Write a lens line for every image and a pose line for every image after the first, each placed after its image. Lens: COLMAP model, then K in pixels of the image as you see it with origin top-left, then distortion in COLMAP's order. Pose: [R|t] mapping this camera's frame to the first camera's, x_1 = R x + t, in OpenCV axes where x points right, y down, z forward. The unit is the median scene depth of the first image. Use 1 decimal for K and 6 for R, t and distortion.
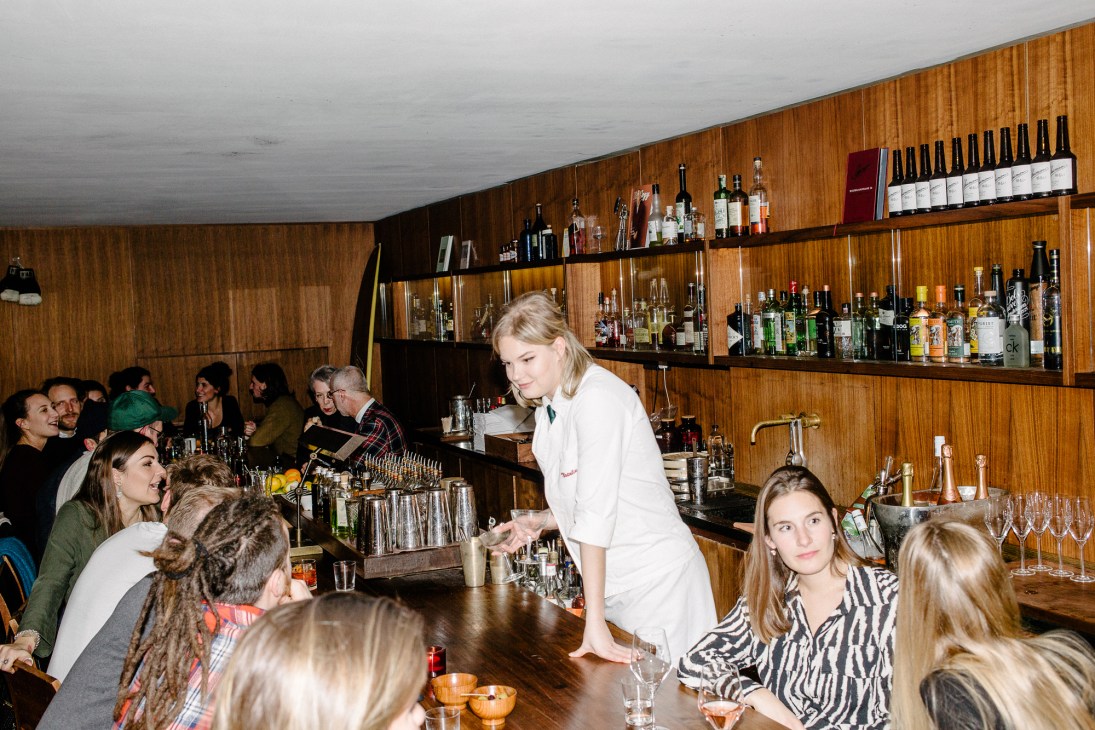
lens RADIAL K [[1197.6, 0, 547.5], [0, 1197.6, 365.0], [0, 0, 1]] dist [0.005086, -0.006469]
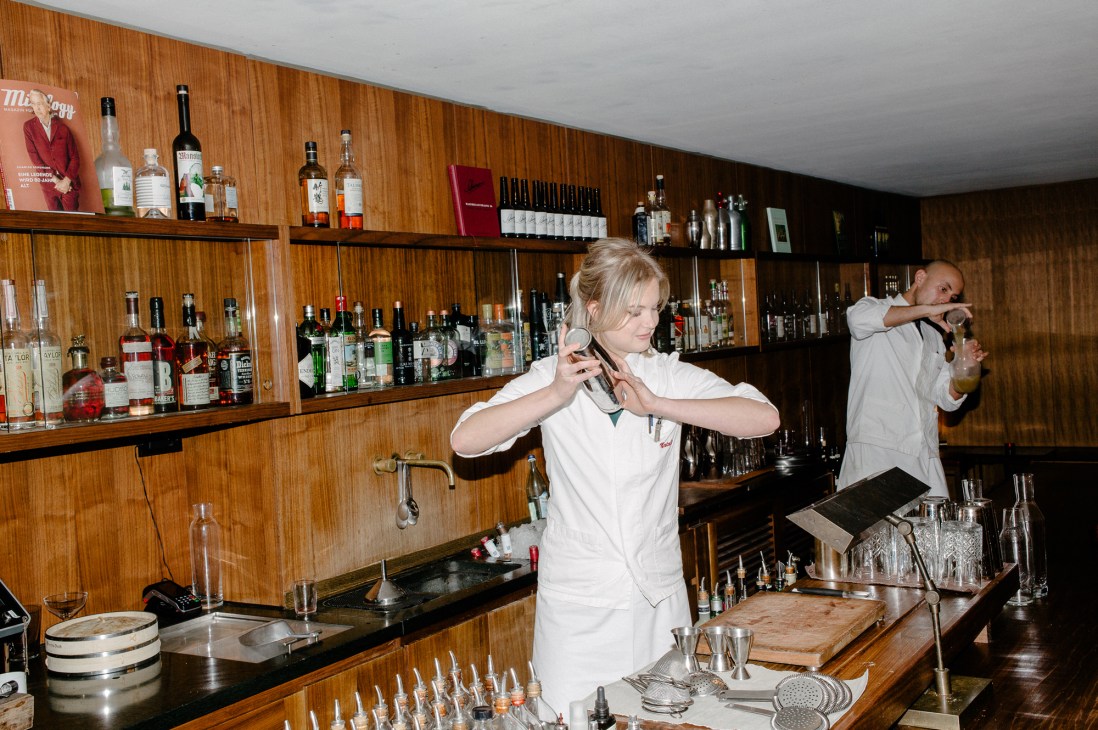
lens RADIAL K [[1200.9, 0, 549.0], [0, 1200.9, 365.0], [0, 0, 1]] dist [0.005086, -0.006469]
pose [[-0.564789, 0.055012, 0.823400, -0.547475], [0.131922, 0.990963, 0.024281, -0.027849], [-0.814623, 0.122339, -0.566942, 1.420505]]
